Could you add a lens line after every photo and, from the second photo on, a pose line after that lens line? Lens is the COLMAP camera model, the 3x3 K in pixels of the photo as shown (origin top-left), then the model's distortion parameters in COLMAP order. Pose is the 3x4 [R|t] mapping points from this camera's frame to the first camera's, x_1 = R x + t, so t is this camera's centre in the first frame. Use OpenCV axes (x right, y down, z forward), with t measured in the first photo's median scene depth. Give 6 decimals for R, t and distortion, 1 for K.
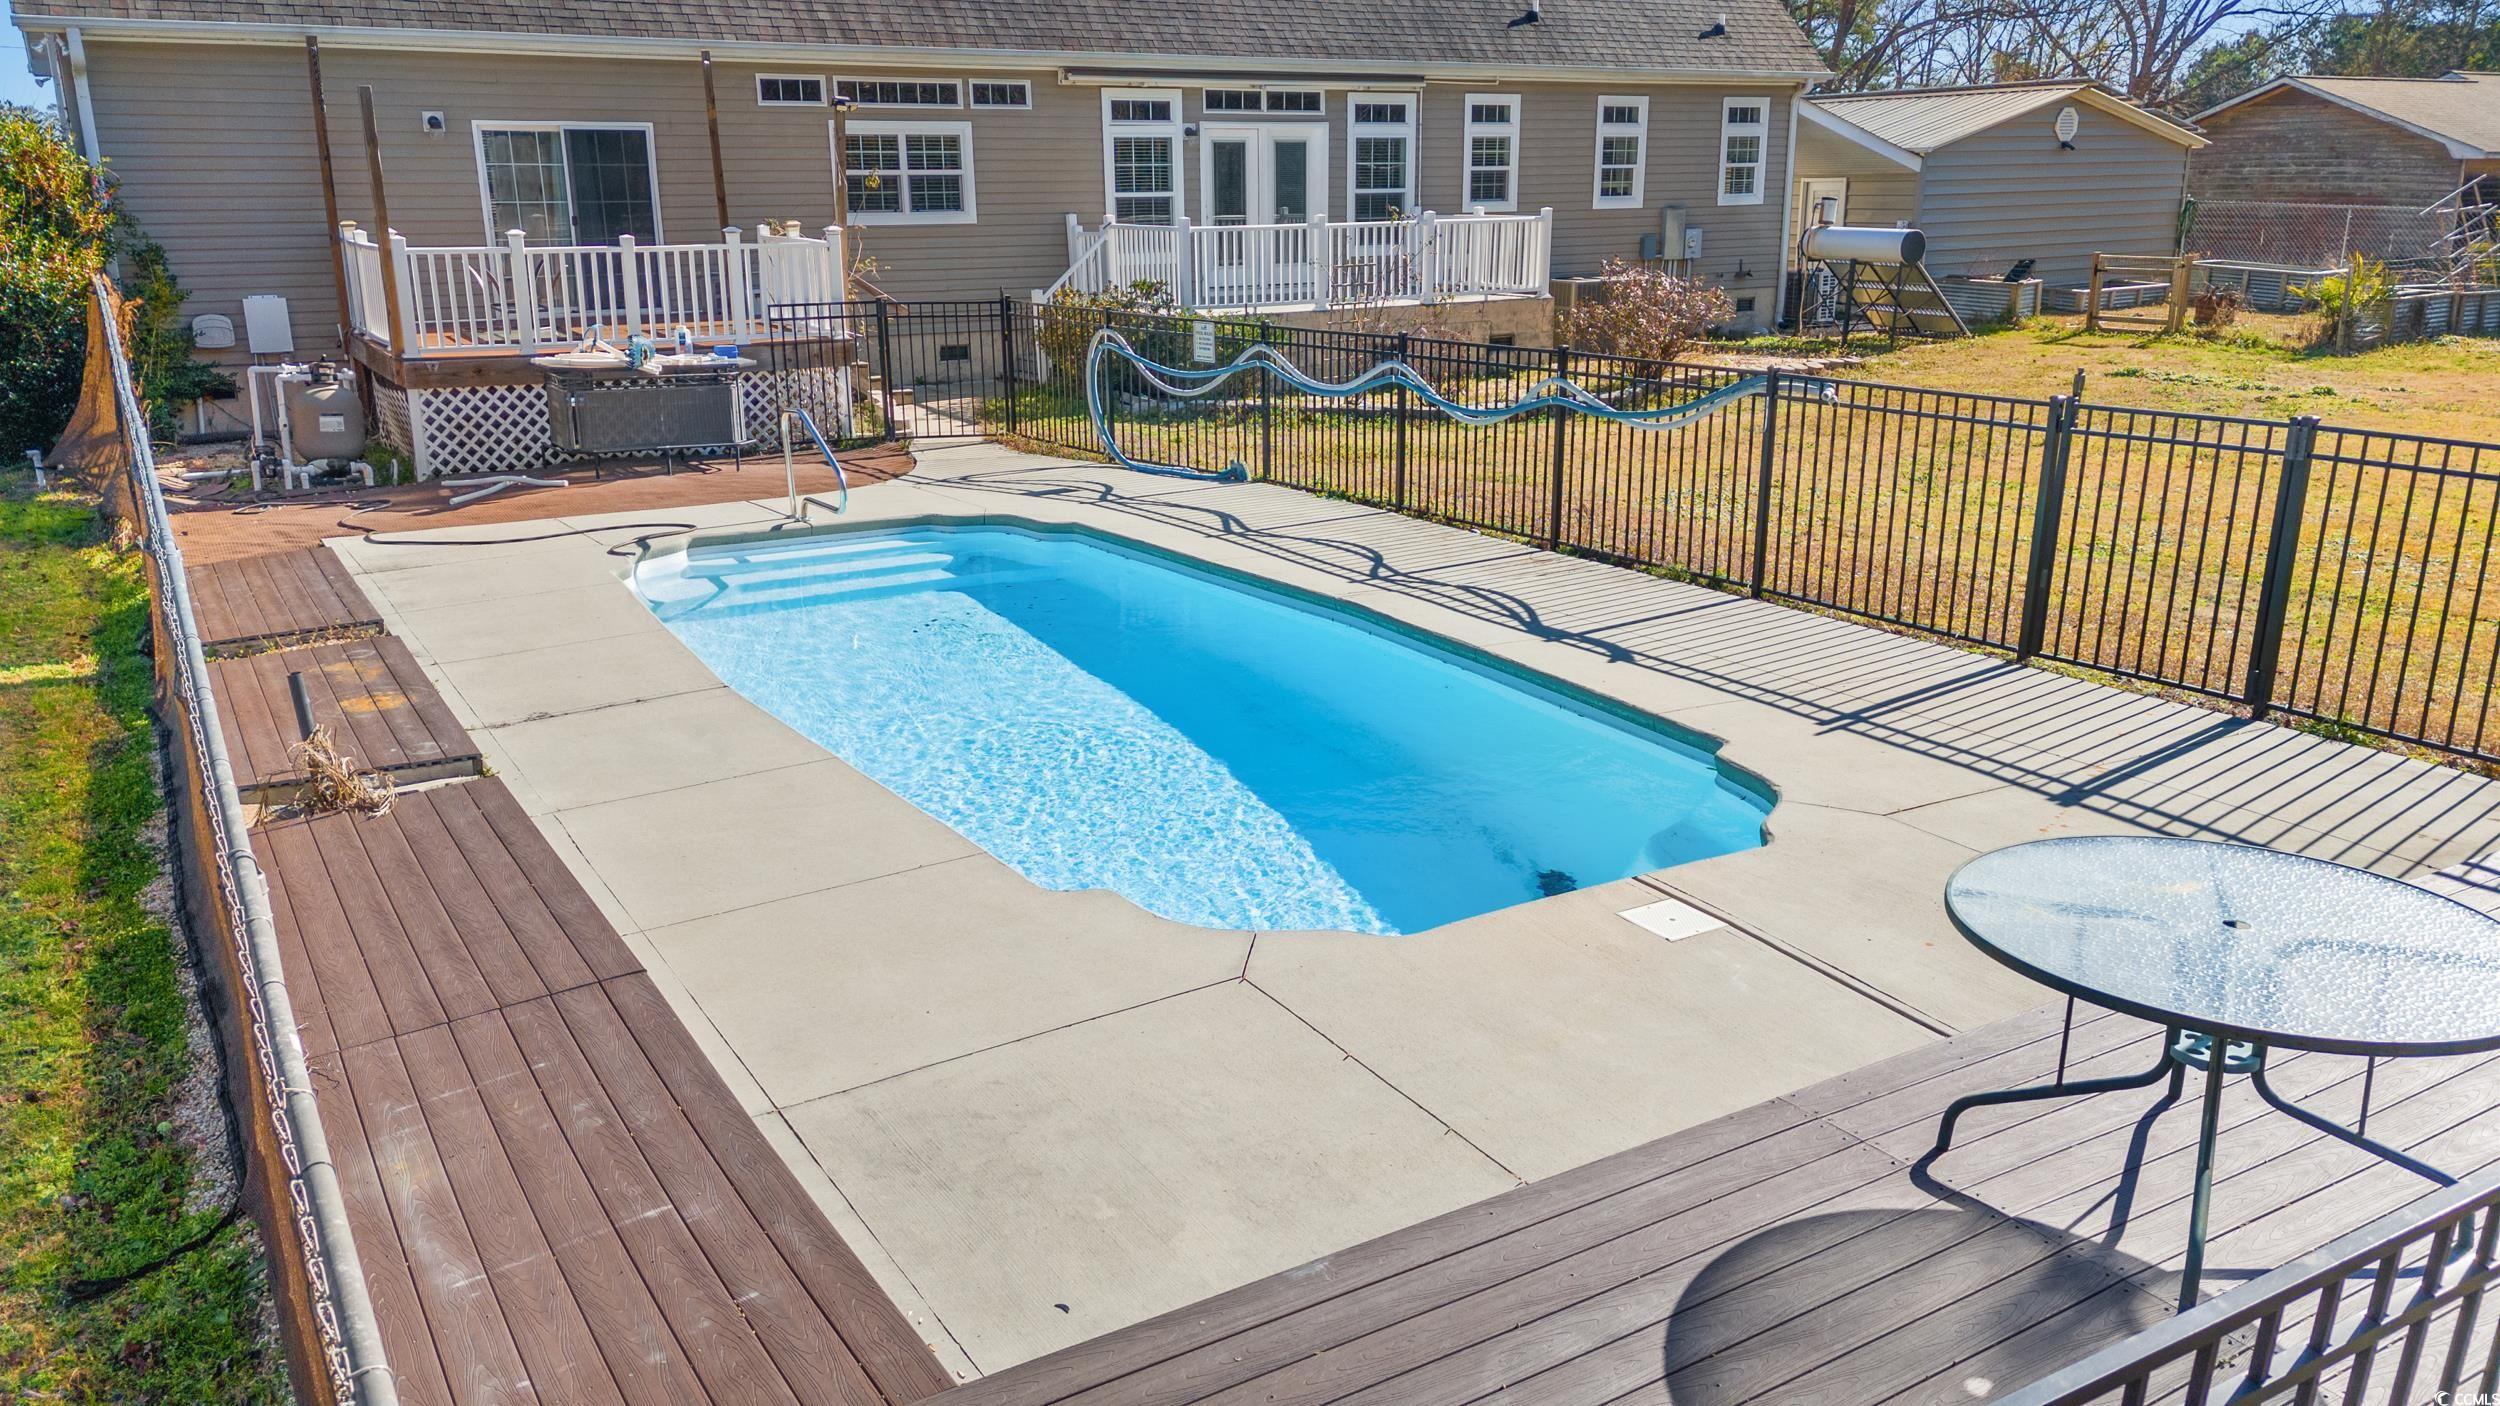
lens RADIAL K [[1823.8, 0, 1250.0], [0, 1823.8, 703.0], [0, 0, 1]] dist [0.118518, -0.183649]
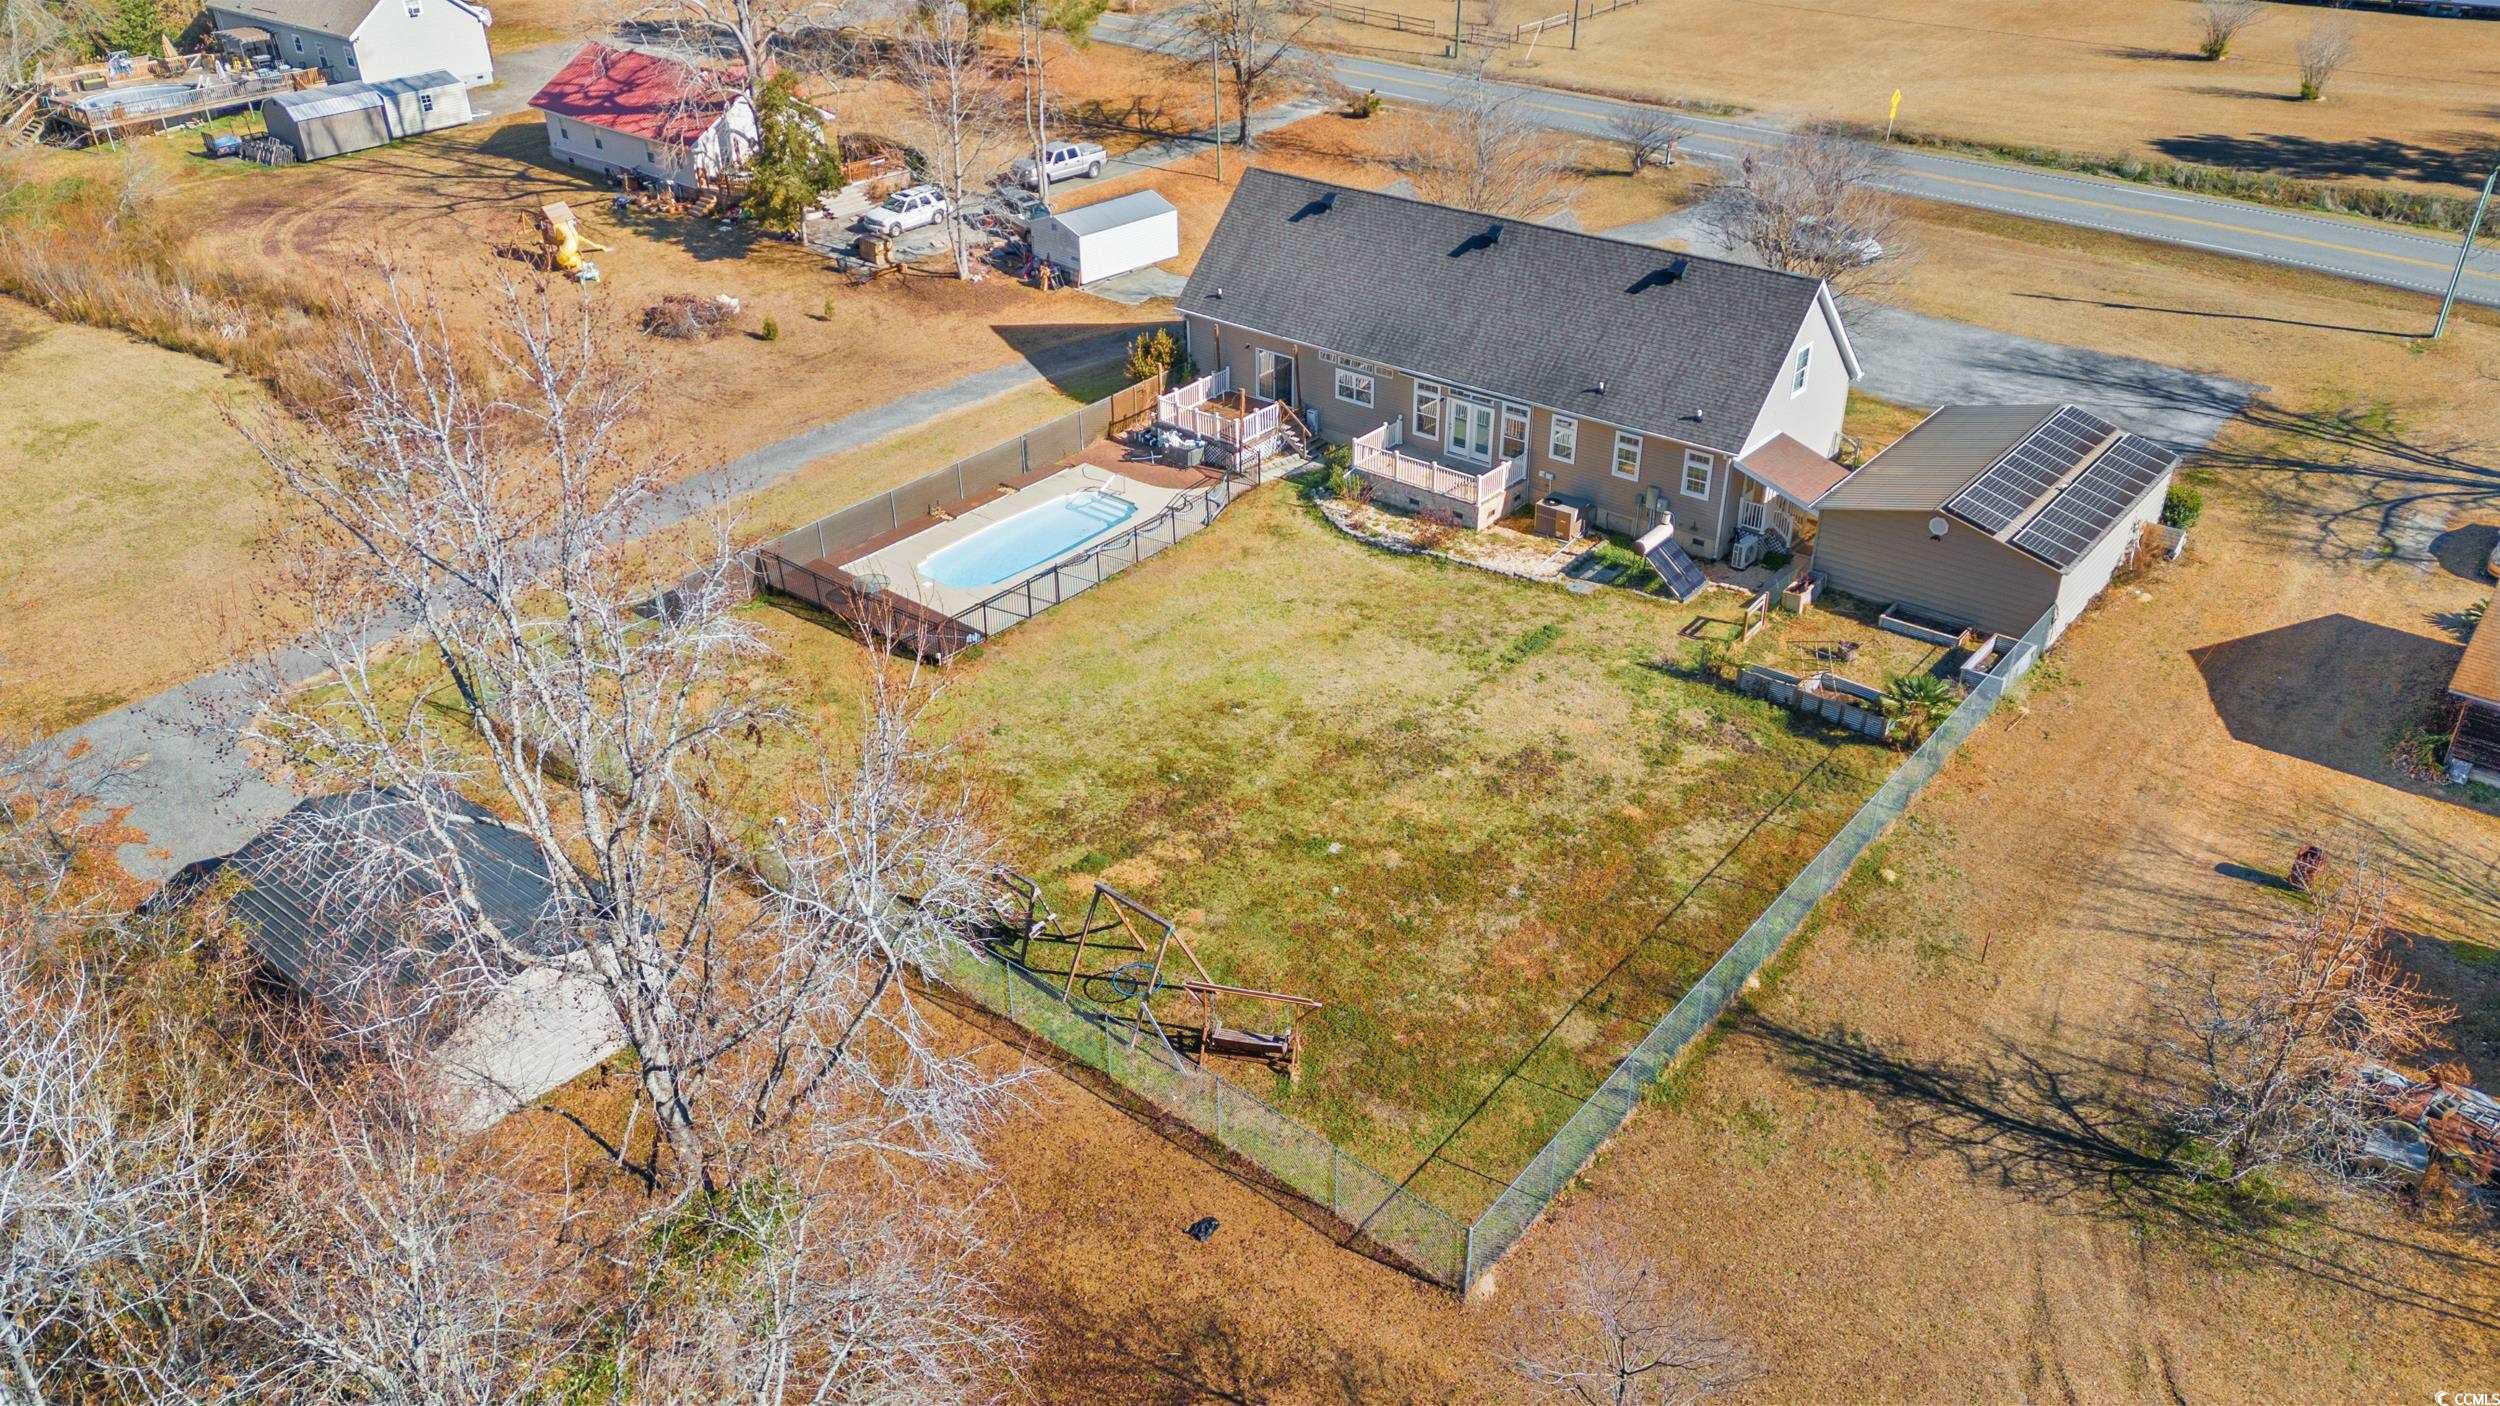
lens RADIAL K [[1816.8, 0, 1261.4], [0, 1816.8, 714.0], [0, 0, 1]] dist [0.068824, -0.082859]
pose [[0.330448, 0.490496, -0.806361, 2.399717], [-0.251598, 0.869218, 0.425626, -1.033570], [0.909672, 0.062232, 0.410639, -0.346704]]
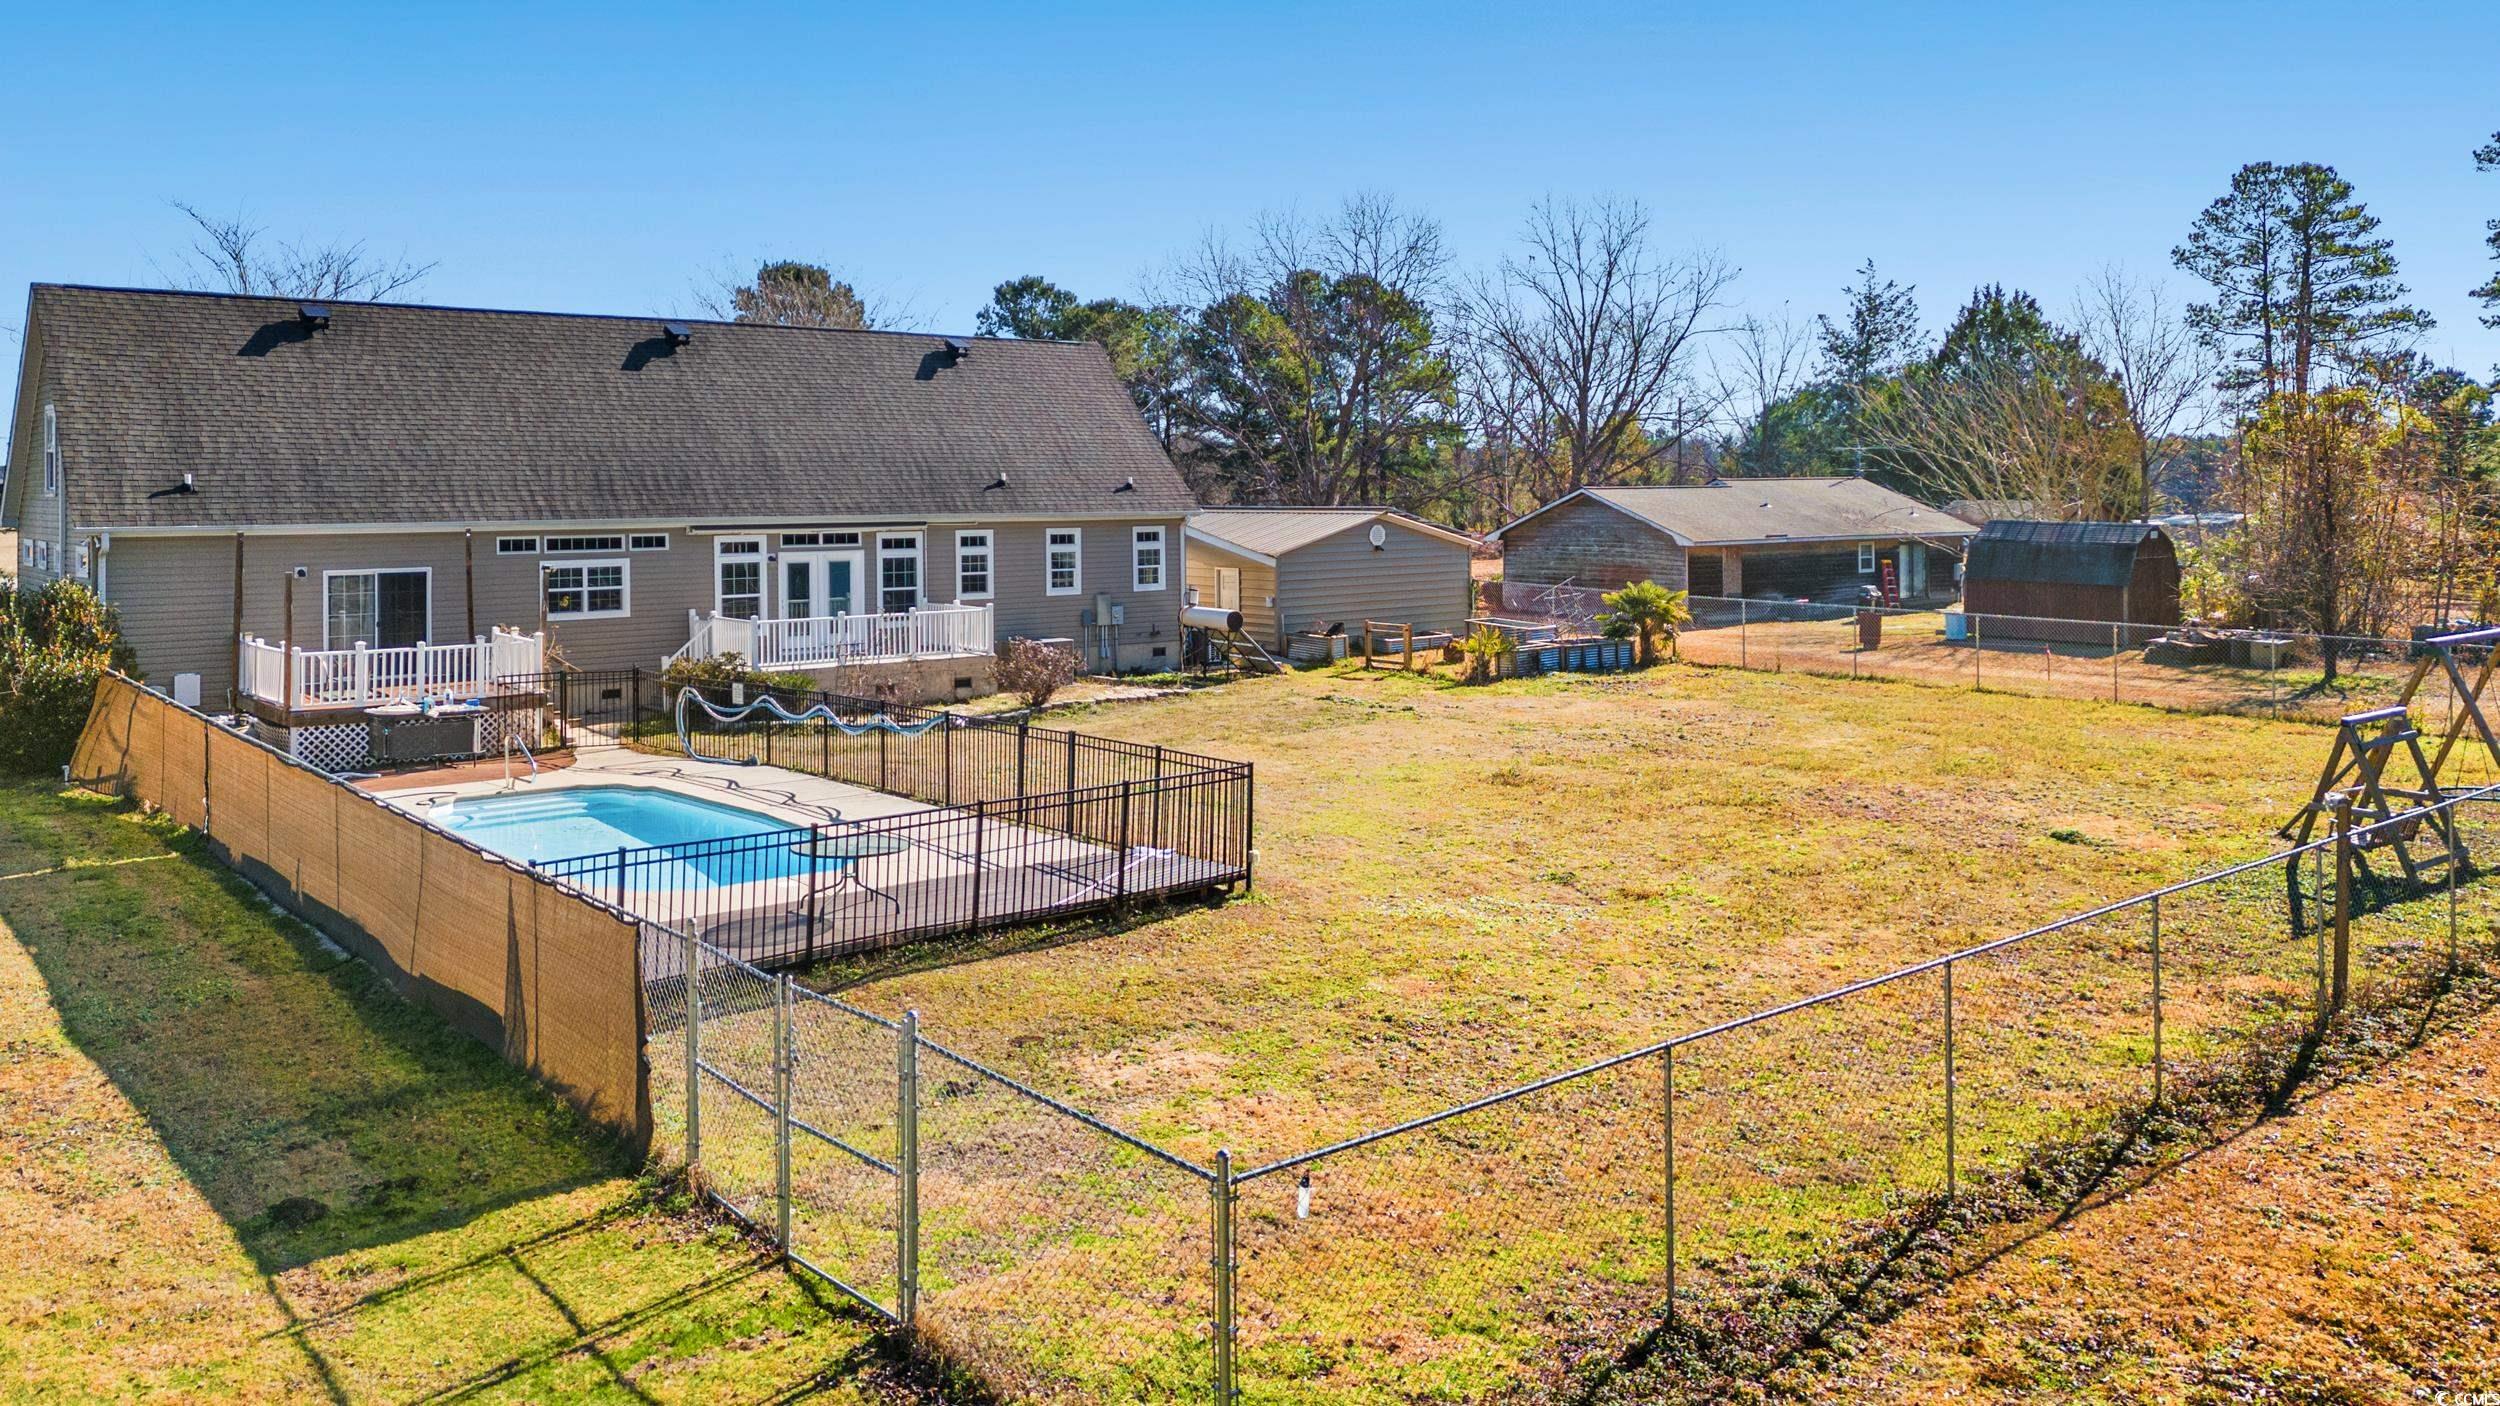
lens RADIAL K [[1884.0, 0, 1260.6], [0, 1884.0, 519.5], [0, 0, 1]] dist [0.082083, -0.101830]
pose [[0.988976, 0.002399, 0.148055, 0.154801], [0.035799, 0.966334, -0.254788, 0.106215], [-0.143682, 0.257280, 0.955595, -0.714056]]
